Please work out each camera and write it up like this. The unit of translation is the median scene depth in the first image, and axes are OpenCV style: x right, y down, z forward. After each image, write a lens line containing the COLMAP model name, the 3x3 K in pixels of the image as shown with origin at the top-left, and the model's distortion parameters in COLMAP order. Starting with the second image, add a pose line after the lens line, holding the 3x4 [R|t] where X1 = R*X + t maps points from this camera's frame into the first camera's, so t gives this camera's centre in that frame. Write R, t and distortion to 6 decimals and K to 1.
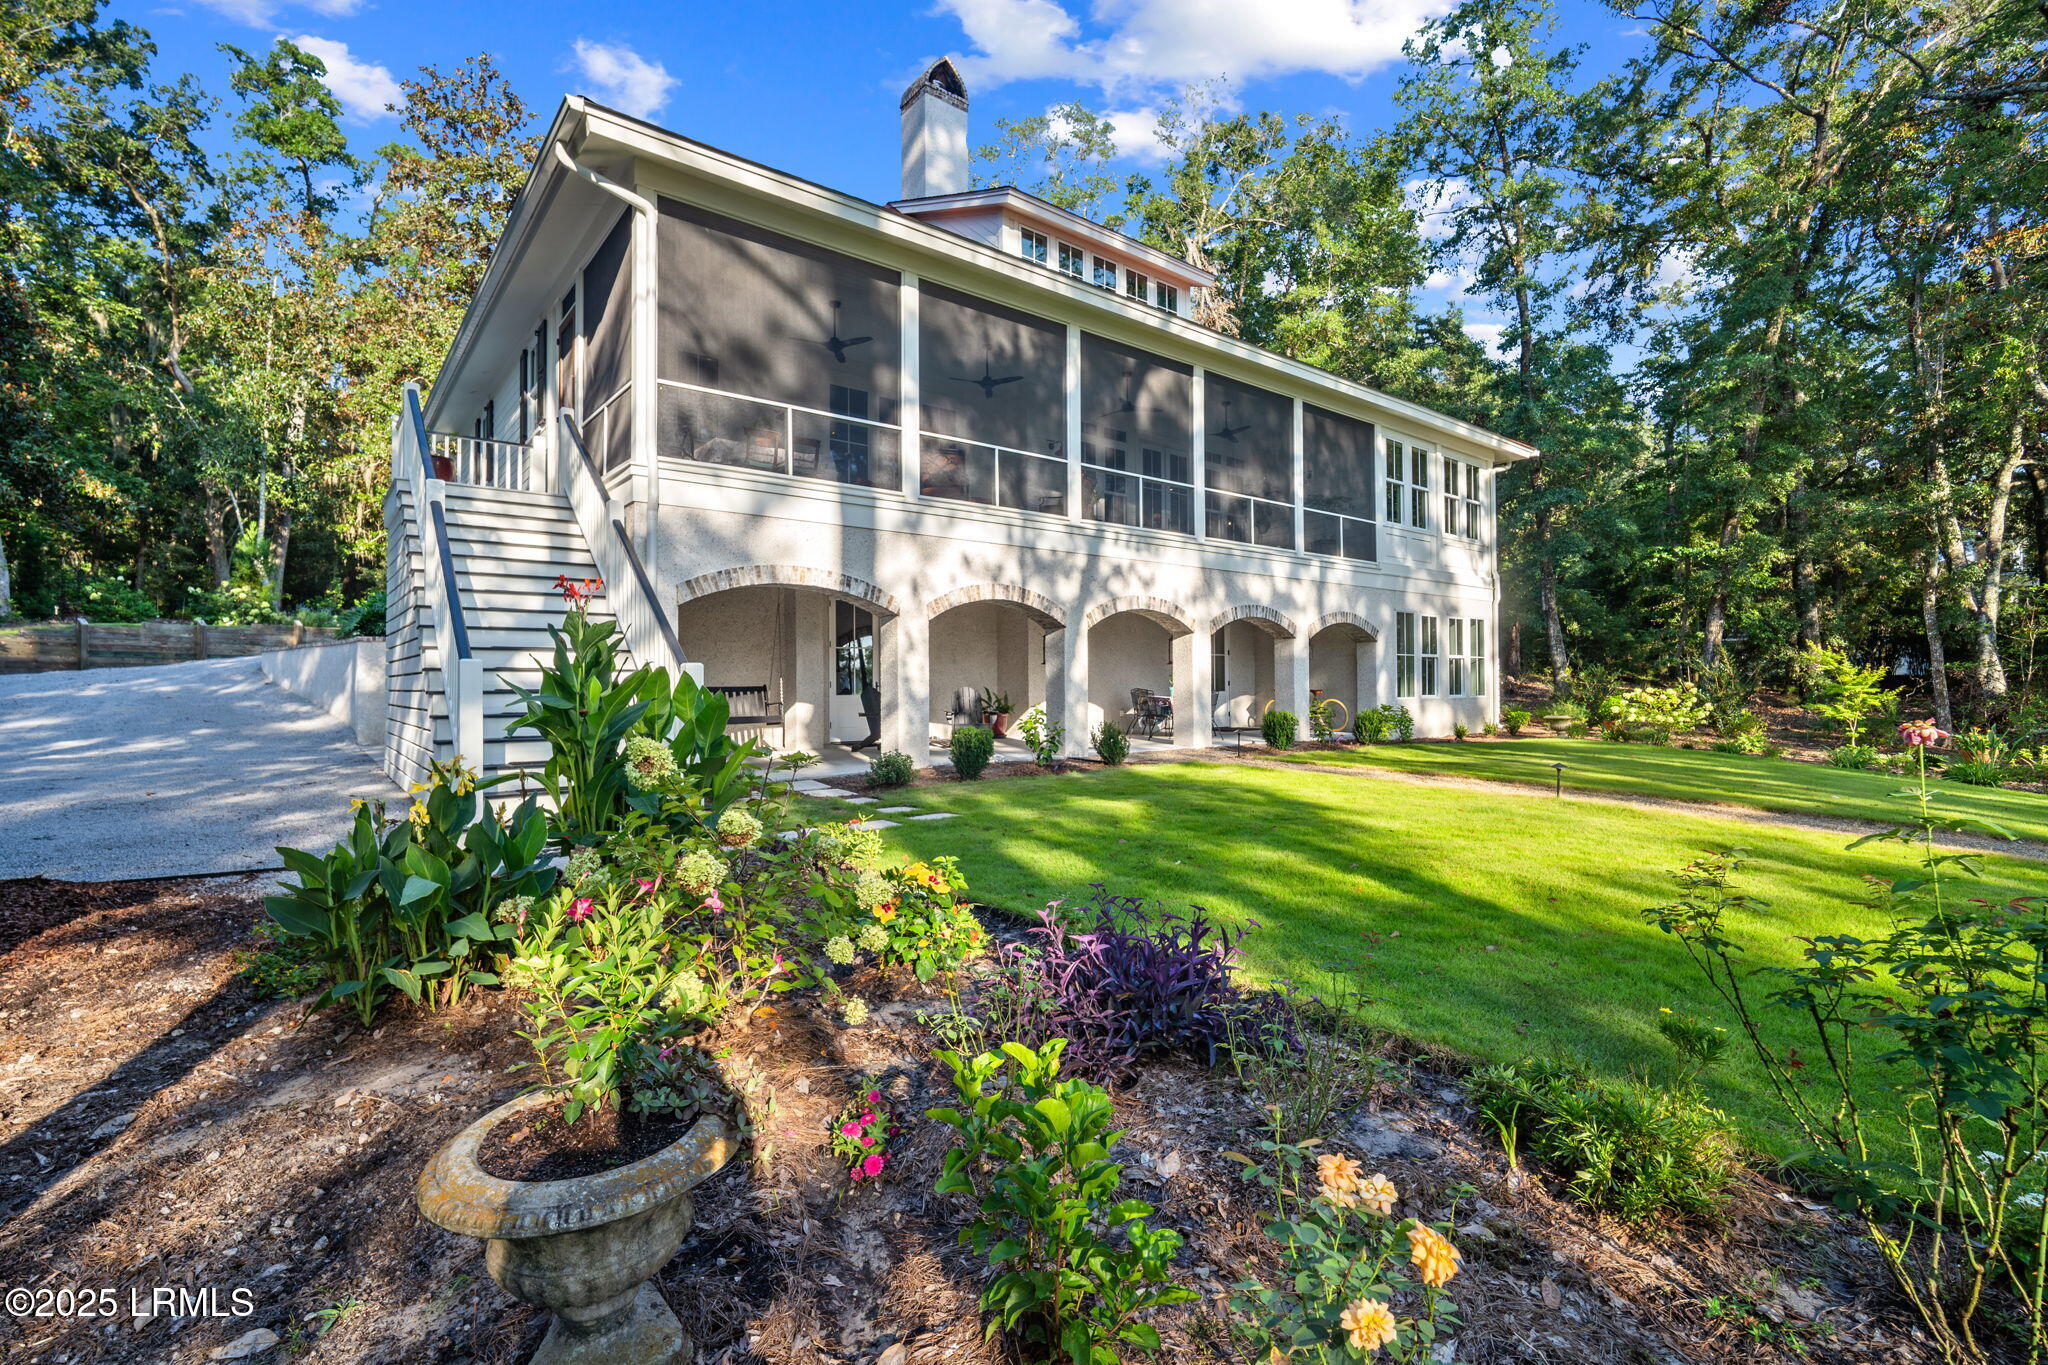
lens RADIAL K [[934.5, 0, 1004.0], [0, 934.5, 681.9], [0, 0, 1]] dist [0.000556, 0.000199]
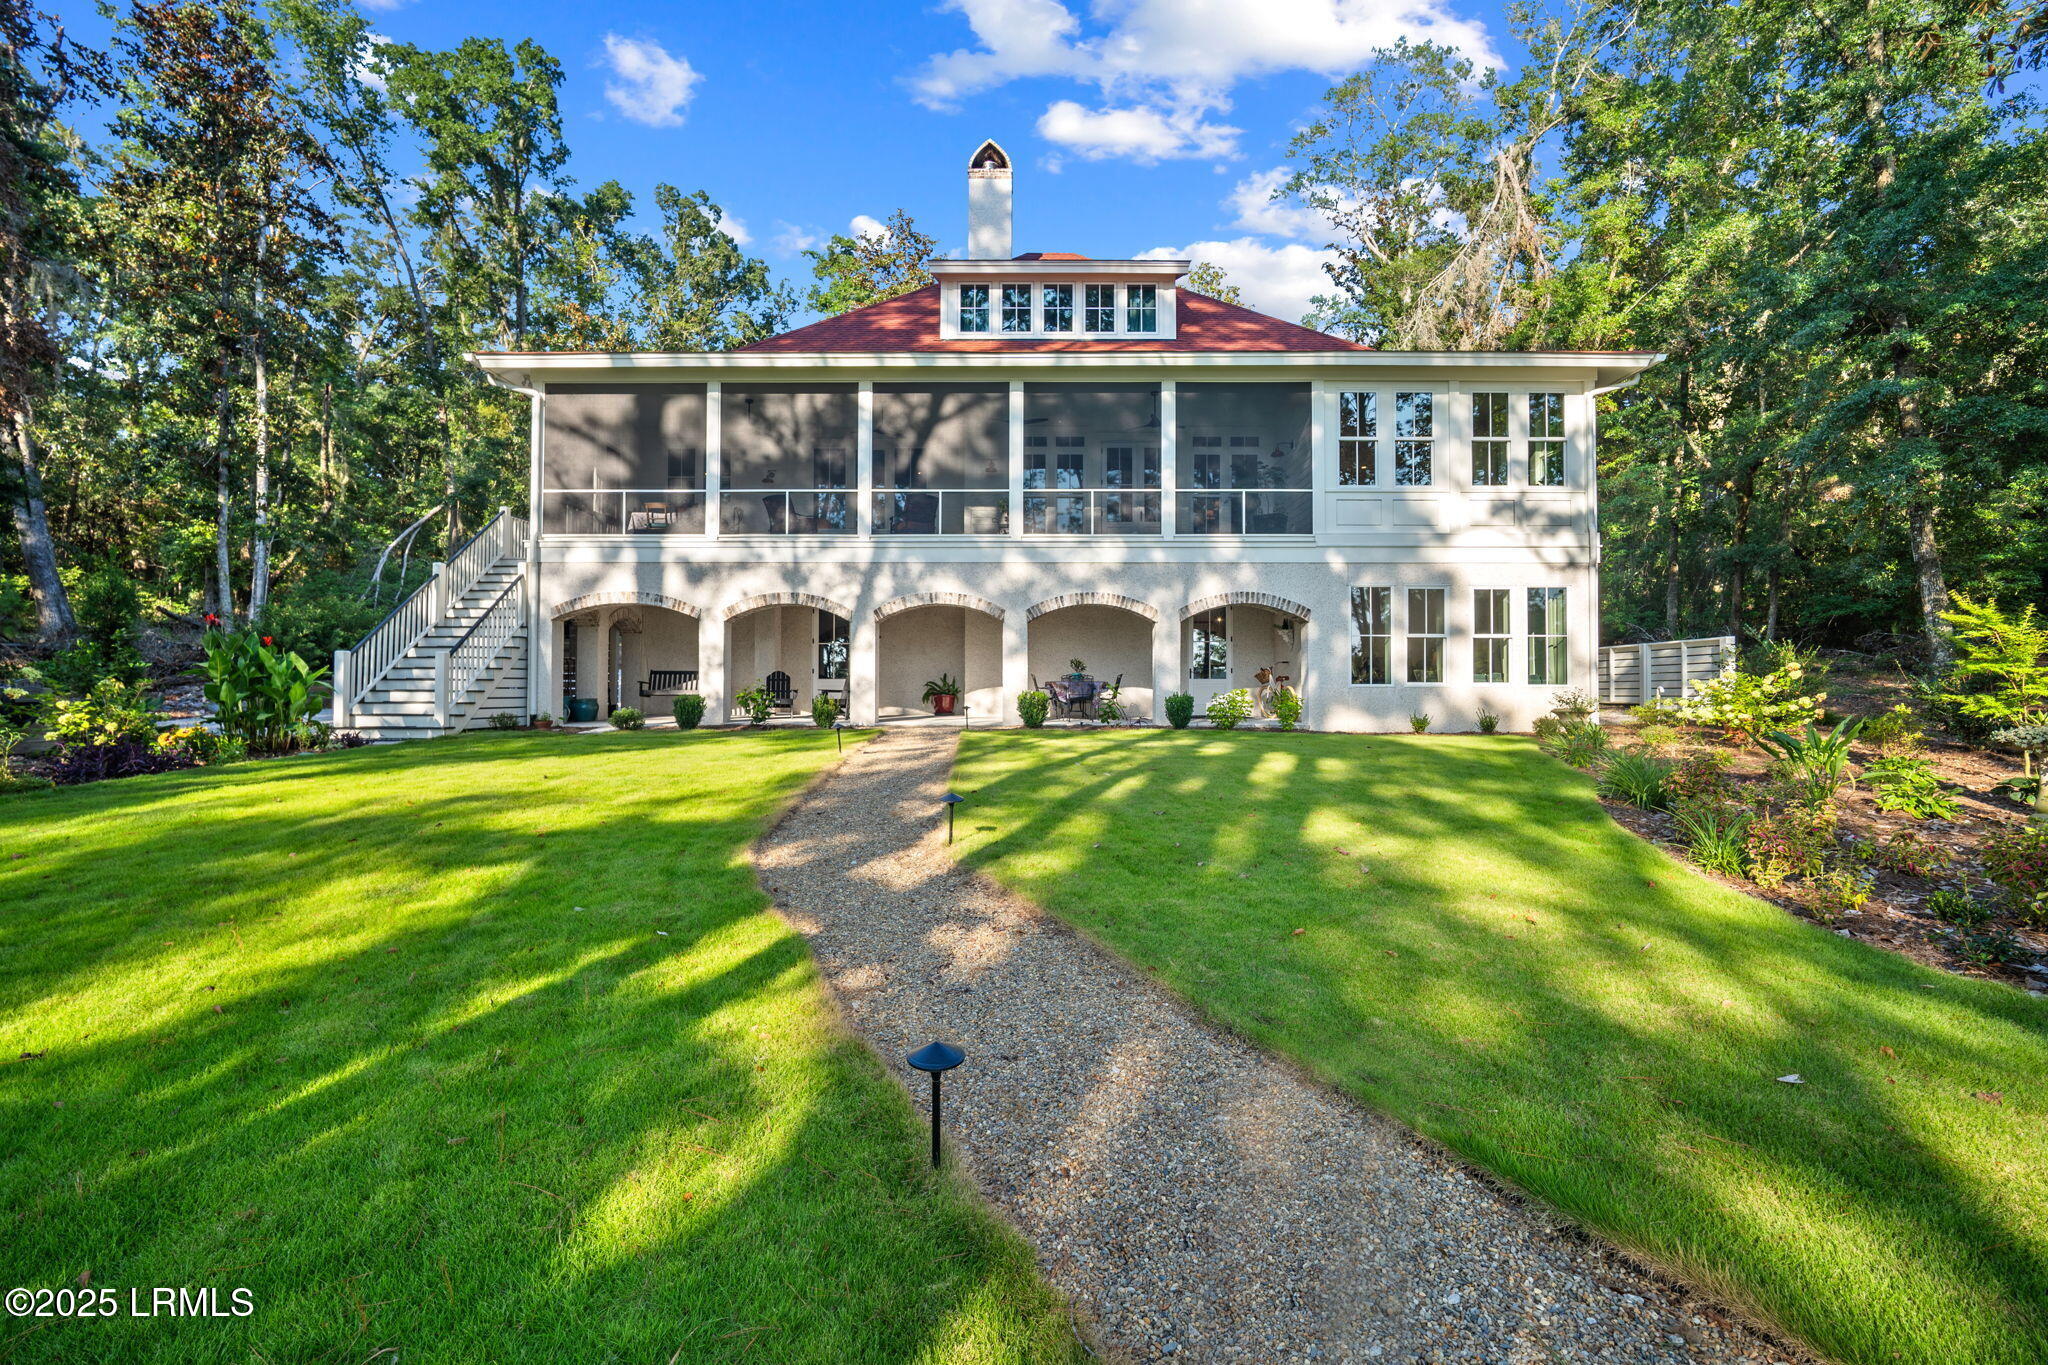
lens RADIAL K [[934.5, 0, 1004.0], [0, 934.5, 681.9], [0, 0, 1]] dist [0.000556, 0.000199]
pose [[0.789379, 0.001698, -0.613904, 0.827398], [0.003798, 0.999964, 0.007650, 0.009562], [0.613894, -0.008371, 0.789344, 0.112925]]
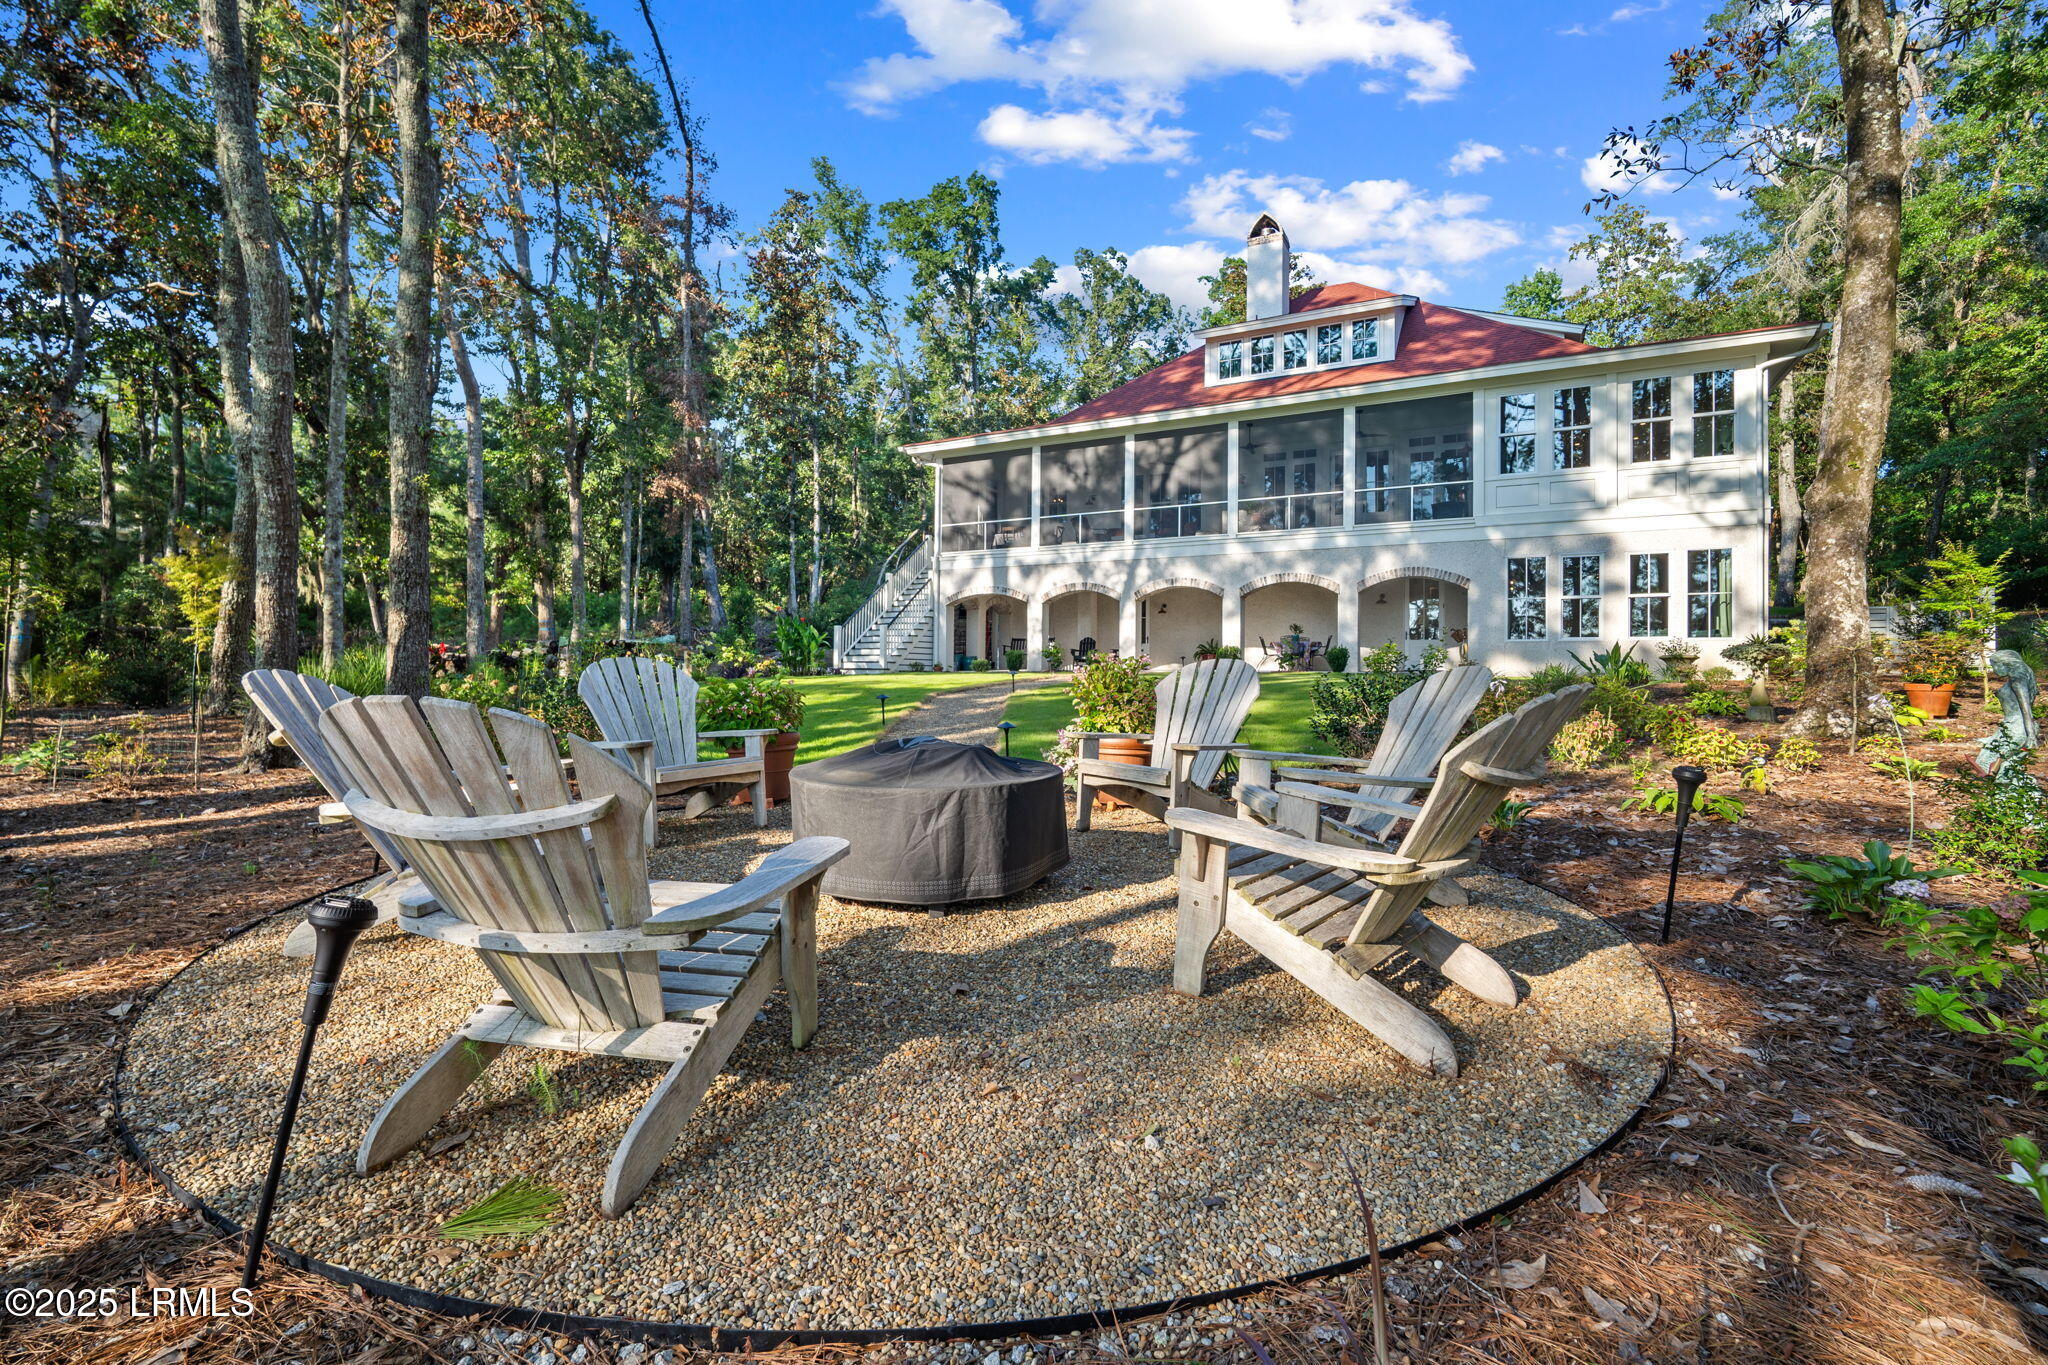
lens RADIAL K [[934.5, 0, 1004.0], [0, 934.5, 681.9], [0, 0, 1]] dist [0.000556, 0.000199]
pose [[0.405933, 0.016084, -0.913761, 1.371319], [0.006522, 0.999769, 0.020495, 0.050792], [0.913880, -0.014280, 0.405734, 0.038174]]
